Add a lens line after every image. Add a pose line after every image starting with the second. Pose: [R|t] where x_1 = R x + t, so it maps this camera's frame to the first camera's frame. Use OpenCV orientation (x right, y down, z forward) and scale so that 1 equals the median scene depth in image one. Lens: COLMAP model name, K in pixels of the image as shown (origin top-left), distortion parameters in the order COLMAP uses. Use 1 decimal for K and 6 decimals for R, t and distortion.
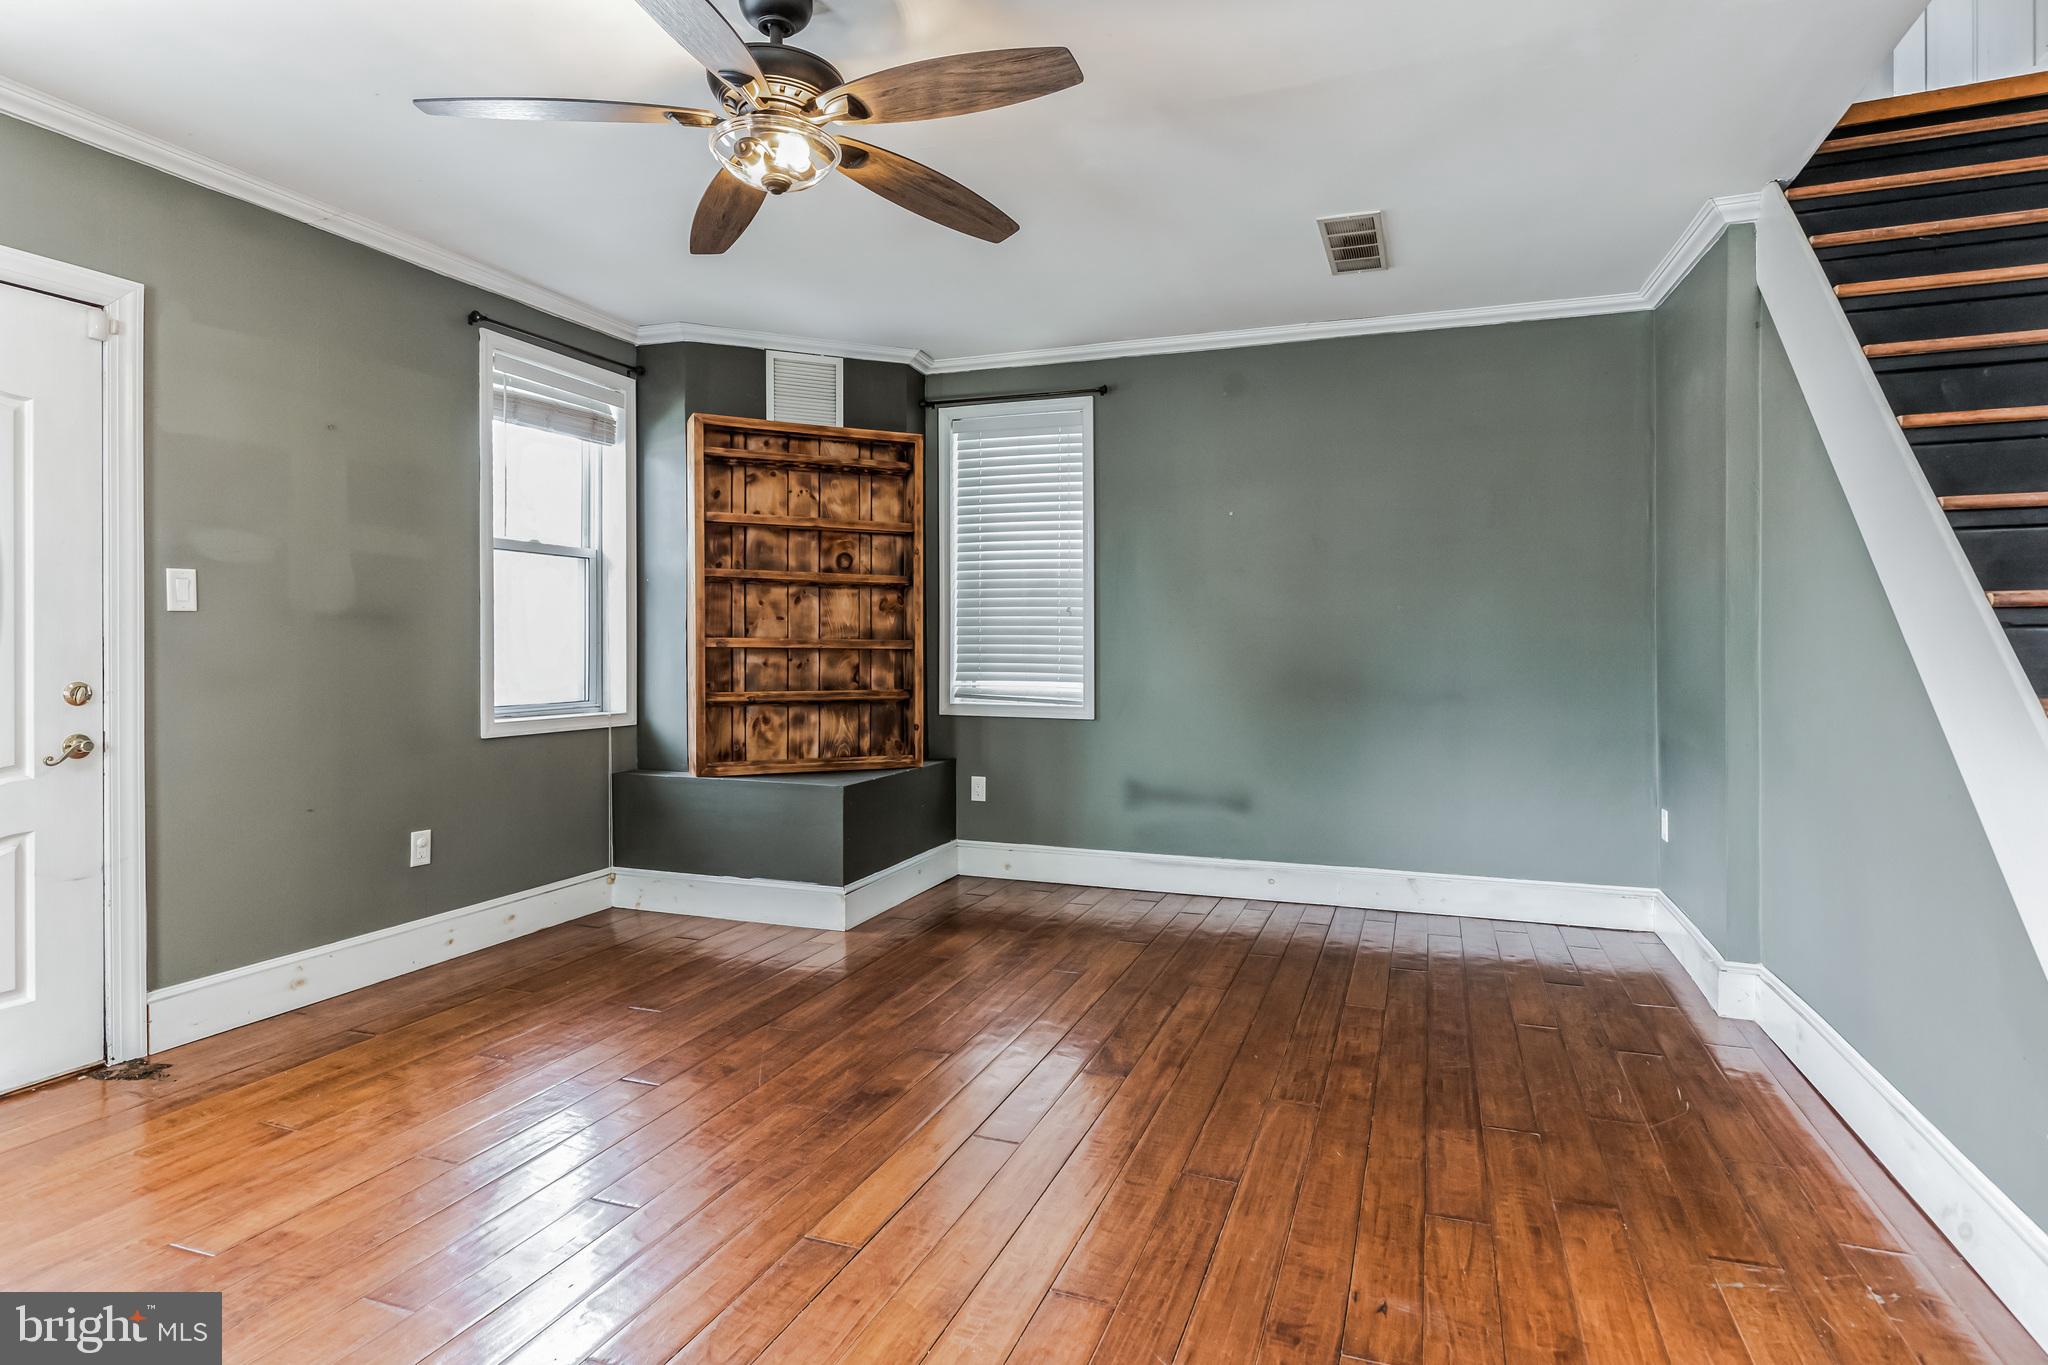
lens RADIAL K [[1069.3, 0, 1024.3], [0, 1069.3, 666.2], [0, 0, 1]] dist [0.006874, -0.001644]
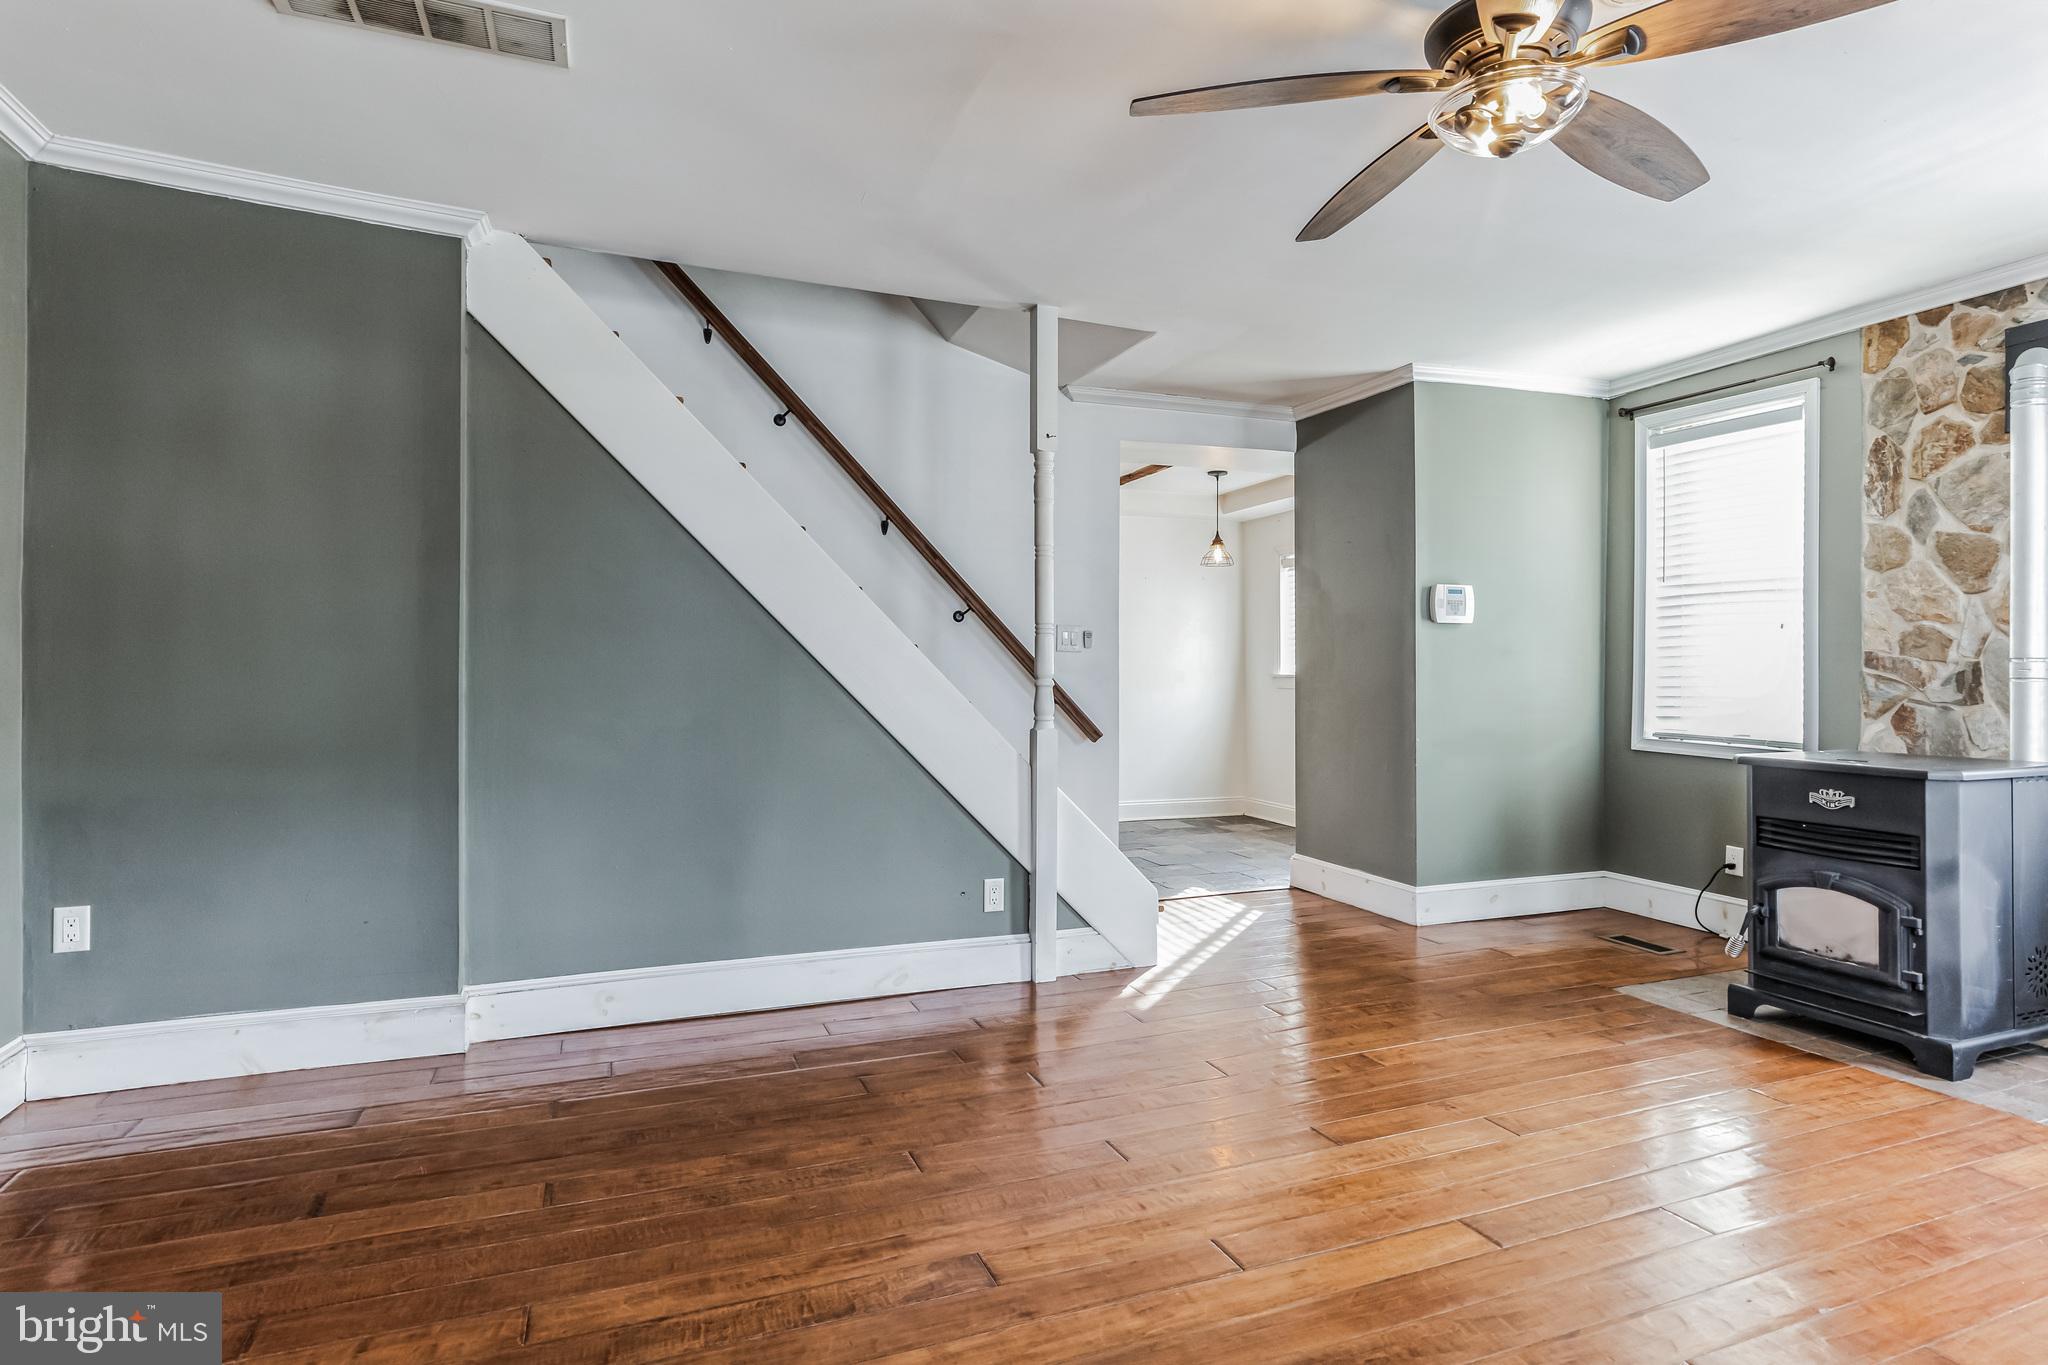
lens RADIAL K [[1069.3, 0, 1027.5], [0, 1069.3, 675.4], [0, 0, 1]] dist [0.006874, -0.001644]
pose [[-0.664269, -0.005306, 0.747475, -0.467715], [0.010165, 0.999818, 0.016130, -0.030312], [-0.747425, 0.018313, -0.664094, 1.404853]]
